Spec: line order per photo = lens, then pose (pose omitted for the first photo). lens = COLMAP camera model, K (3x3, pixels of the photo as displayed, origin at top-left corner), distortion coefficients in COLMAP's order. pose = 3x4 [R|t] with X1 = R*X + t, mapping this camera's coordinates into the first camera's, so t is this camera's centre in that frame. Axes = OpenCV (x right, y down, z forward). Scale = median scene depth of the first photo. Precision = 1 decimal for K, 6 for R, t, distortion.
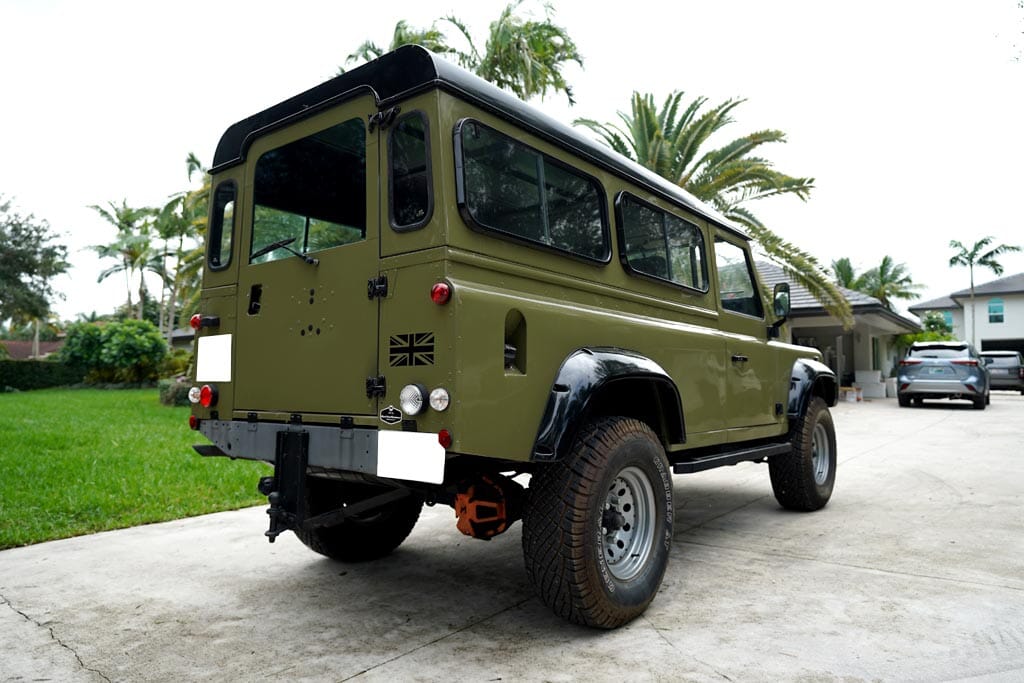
lens RADIAL K [[682.5, 0, 512.0], [0, 682.5, 341.5], [0, 0, 1]] dist [-0.059409, 0.051001]
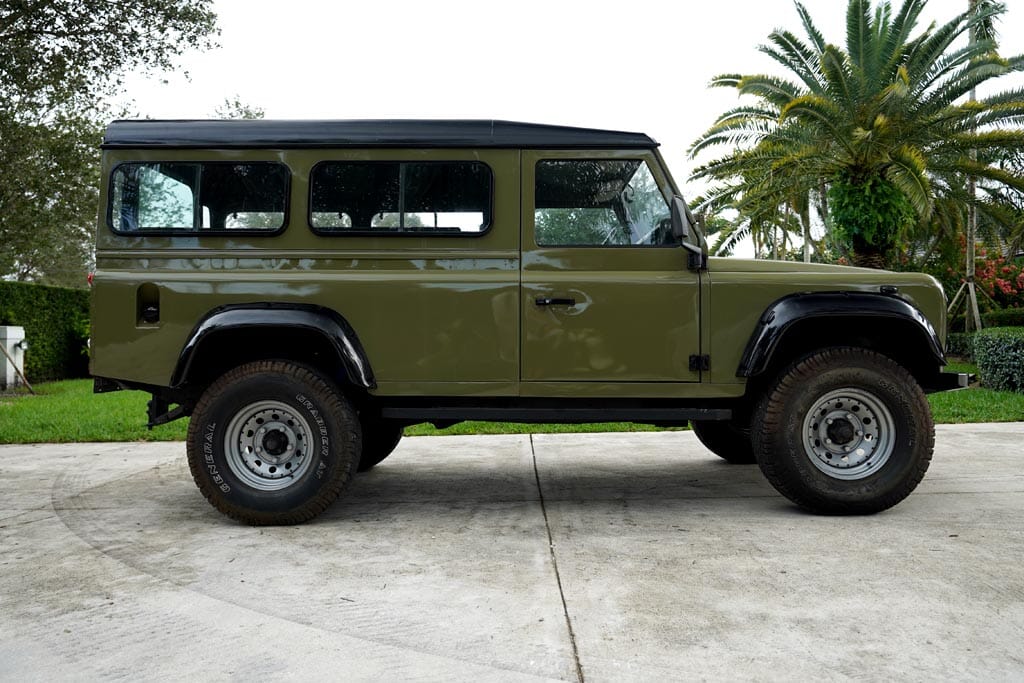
lens RADIAL K [[771.4, 0, 512.0], [0, 771.4, 341.5], [0, 0, 1]] dist [-0.033569, 0.002054]
pose [[0.616745, -0.001835, -0.787161, 1.631780], [0.053436, 0.997788, 0.039542, 0.051010], [0.785347, -0.066450, 0.615479, 0.535763]]
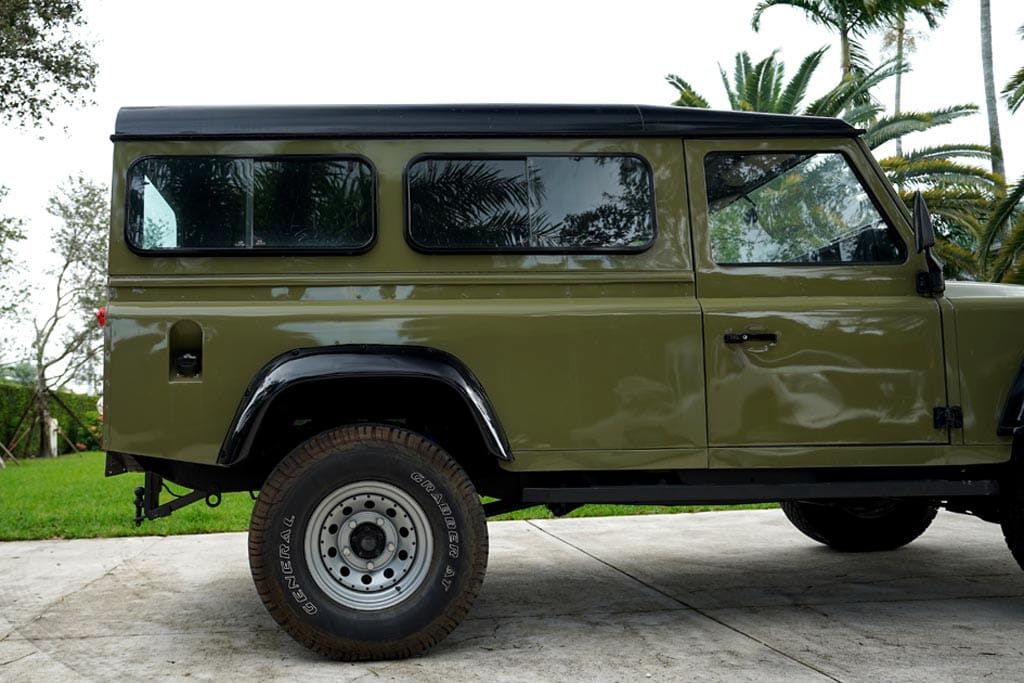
lens RADIAL K [[777.1, 0, 356.4], [0, 777.1, 376.5], [0, 0, 1]] dist [-0.034430, 0.006734]
pose [[0.640104, -0.060675, -0.765889, 0.990666], [0.068420, 0.997418, -0.021835, 0.077081], [0.765236, -0.038425, 0.642602, 0.384601]]
